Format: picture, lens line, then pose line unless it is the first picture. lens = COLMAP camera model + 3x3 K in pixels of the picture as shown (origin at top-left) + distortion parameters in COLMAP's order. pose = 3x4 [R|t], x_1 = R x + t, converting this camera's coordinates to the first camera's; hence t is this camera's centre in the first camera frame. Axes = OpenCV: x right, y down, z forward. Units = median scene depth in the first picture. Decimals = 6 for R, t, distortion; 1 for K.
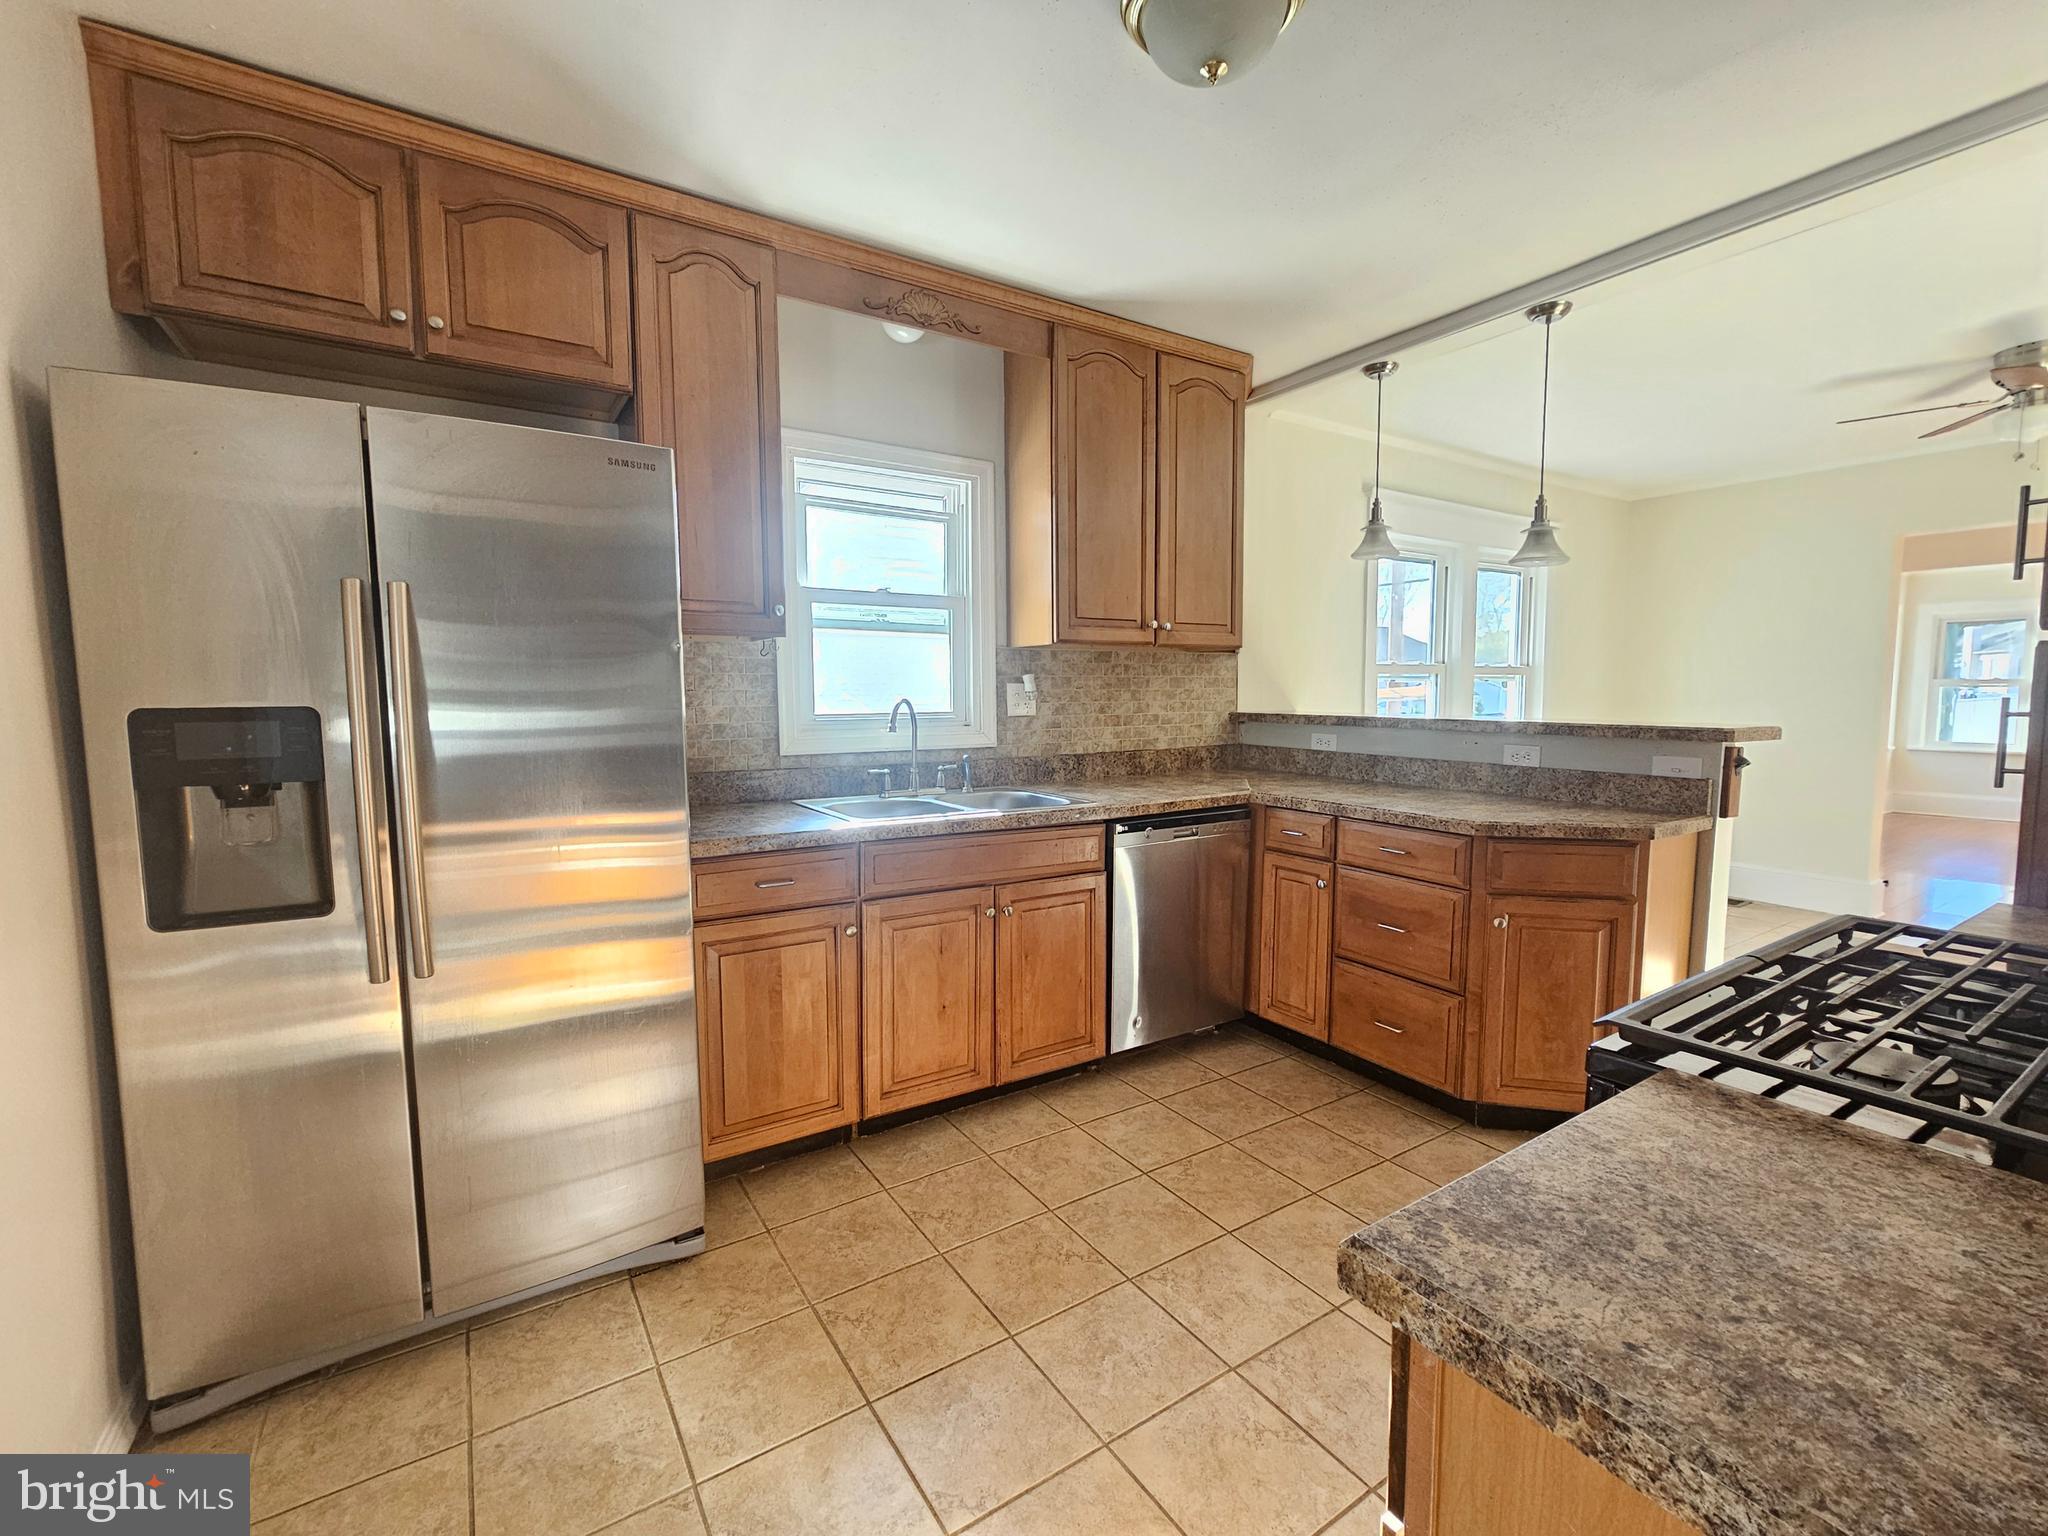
lens RADIAL K [[880.5, 0, 1025.5], [0, 880.5, 765.8], [0, 0, 1]] dist [0.000531, 0.000199]
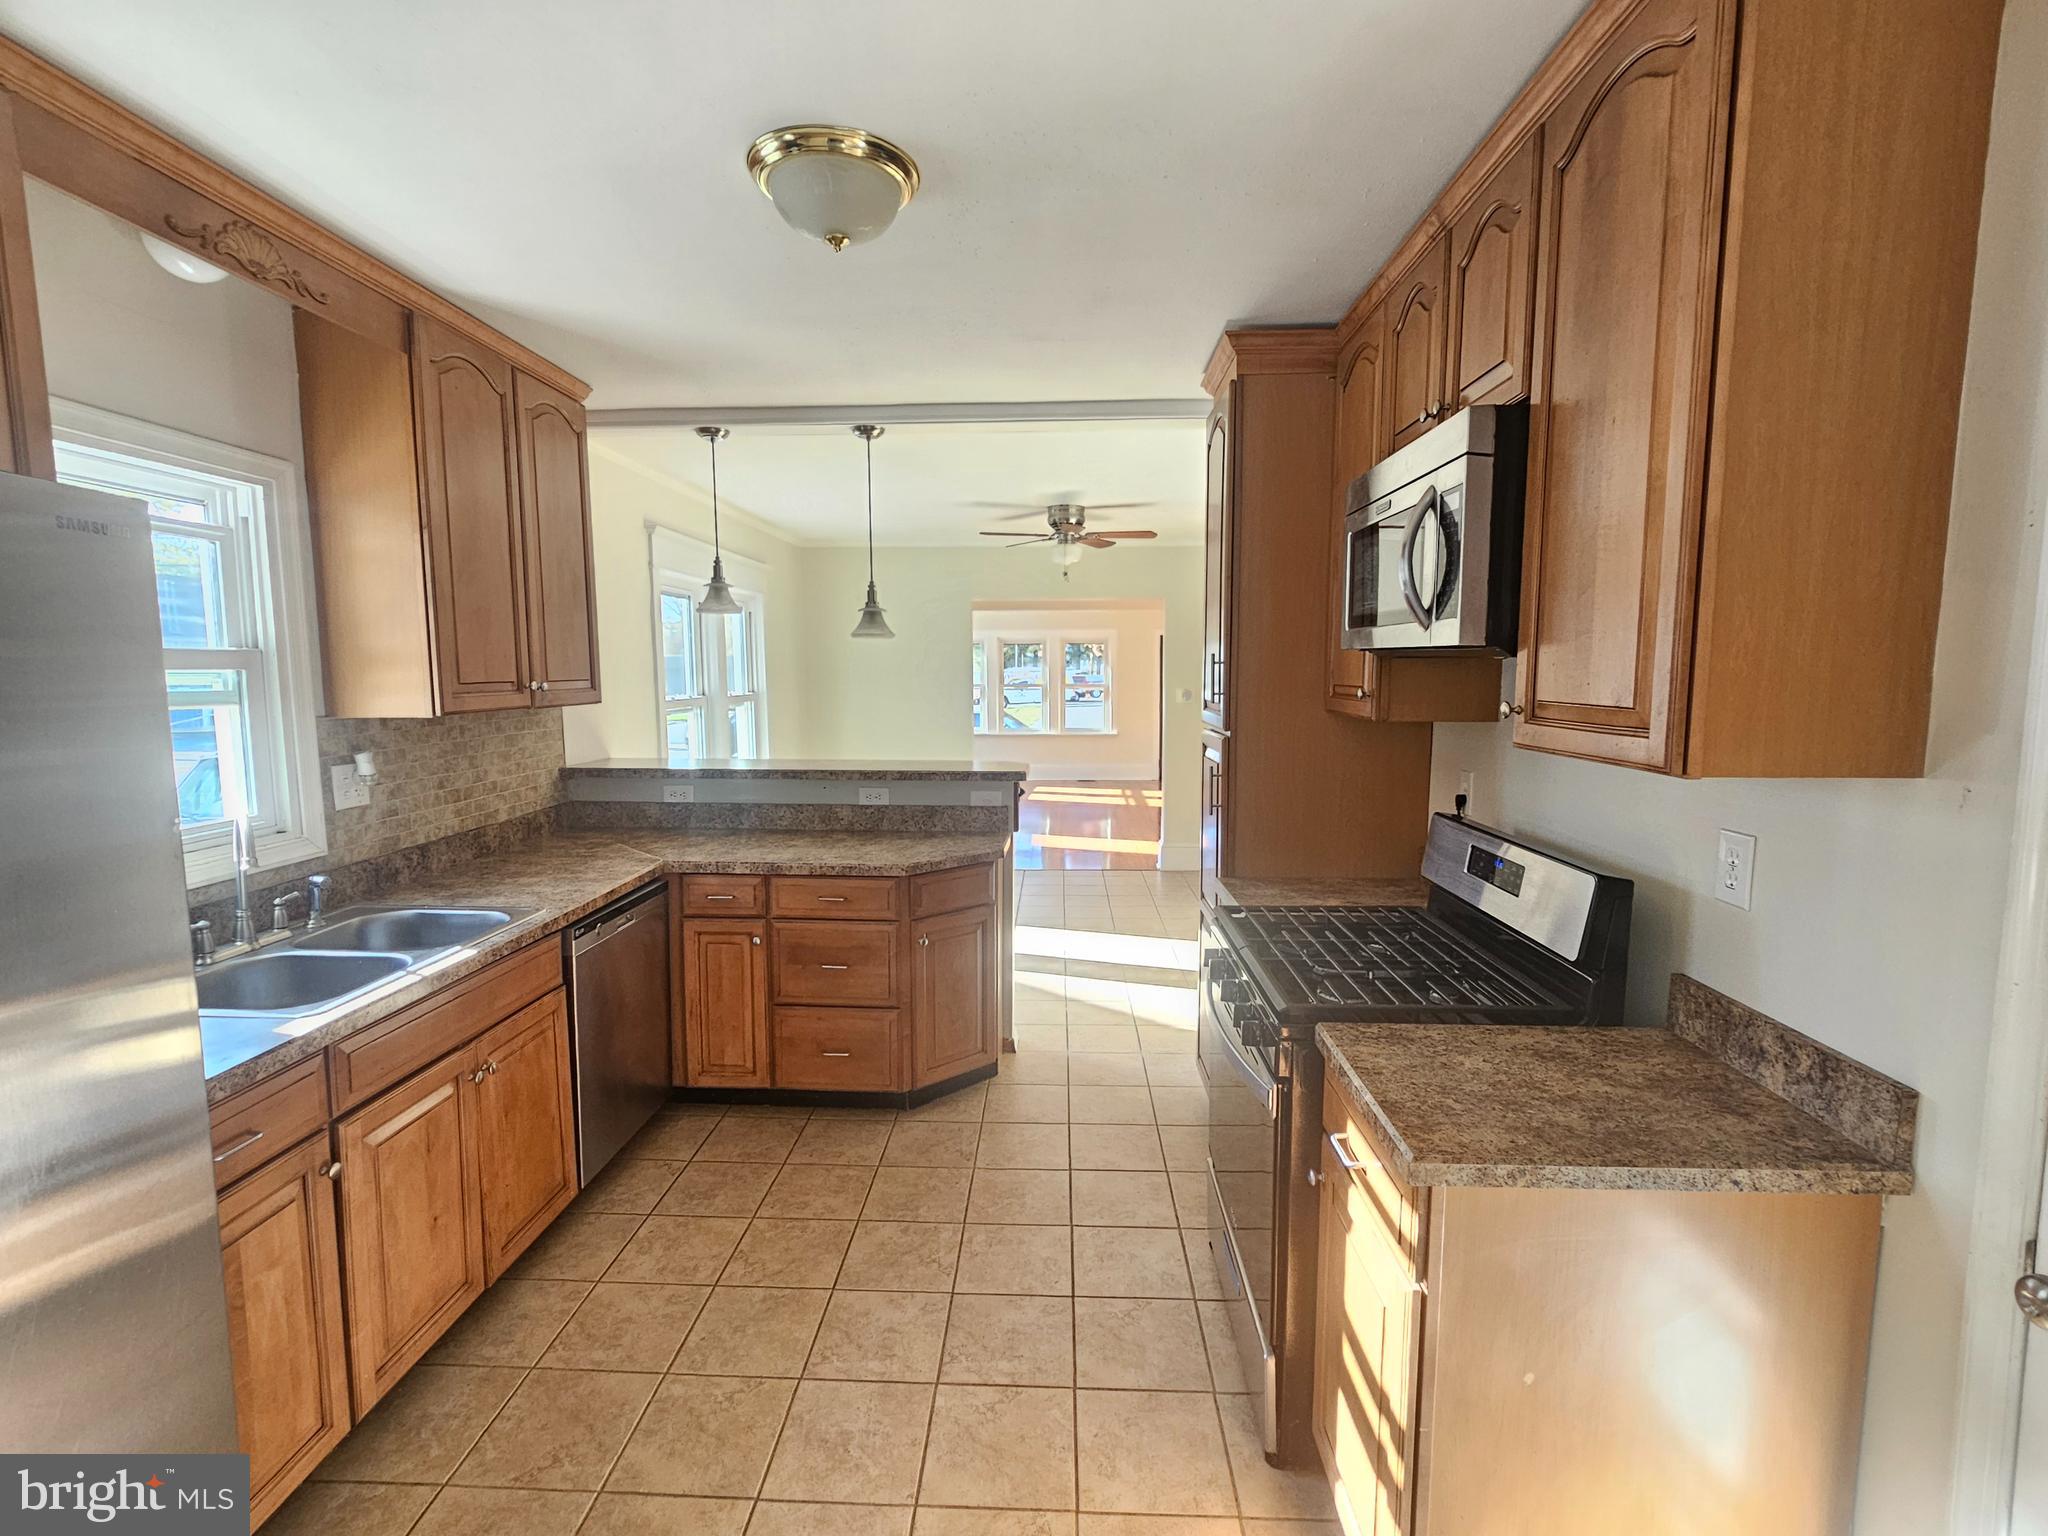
lens RADIAL K [[931.1, 0, 1022.1], [0, 931.1, 767.9], [0, 0, 1]] dist [0.001757, -0.000376]
pose [[0.584945, -0.081076, 0.807011, -0.344355], [0.071267, 0.996281, 0.048434, -0.098338], [-0.807936, 0.029183, 0.588547, 0.086318]]
